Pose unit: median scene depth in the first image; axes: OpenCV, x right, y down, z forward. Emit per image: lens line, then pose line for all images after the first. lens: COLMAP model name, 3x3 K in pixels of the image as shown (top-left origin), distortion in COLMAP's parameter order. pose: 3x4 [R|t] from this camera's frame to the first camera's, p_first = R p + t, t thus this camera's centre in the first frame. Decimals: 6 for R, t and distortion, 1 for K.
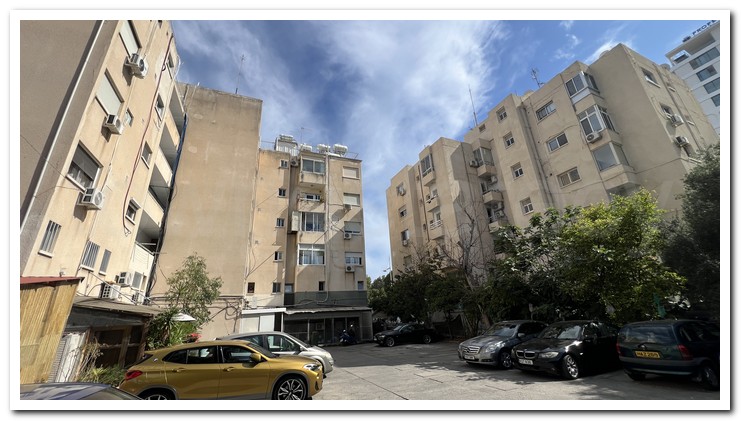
lens RADIAL K [[280.7, 0, 368.4], [0, 280.7, 209.4], [0, 0, 1]] dist [-0.004432, 0.001406]
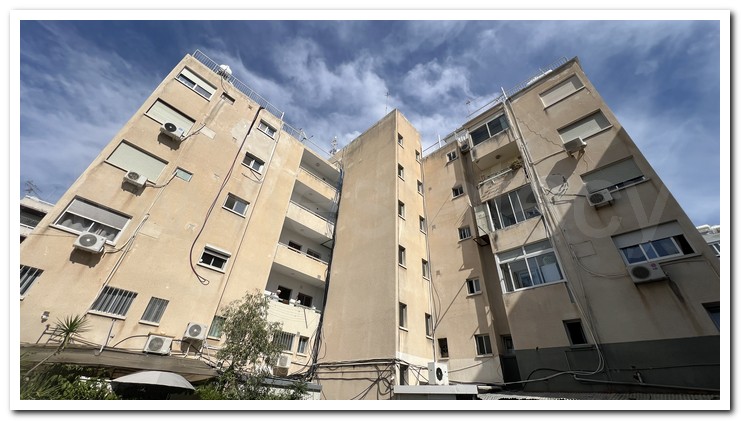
lens RADIAL K [[280.7, 0, 368.9], [0, 280.7, 209.7], [0, 0, 1]] dist [-0.004432, 0.001406]
pose [[0.398475, -0.469964, -0.787624, 0.112218], [0.250934, 0.881843, -0.399231, 0.197701], [0.882185, -0.038559, 0.469322, 0.536067]]
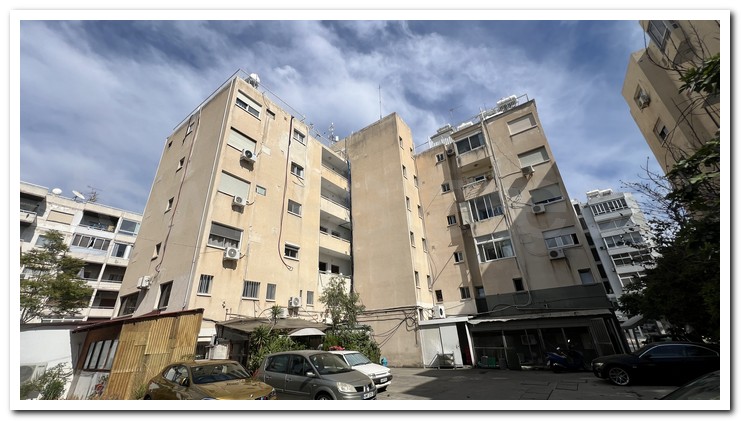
lens RADIAL K [[280.7, 0, 368.9], [0, 280.7, 209.8], [0, 0, 1]] dist [-0.004432, 0.001406]
pose [[0.541091, -0.323568, -0.776225, 0.251000], [0.314335, 0.933932, -0.170191, 0.086617], [0.780009, -0.151905, 0.607050, 0.261087]]
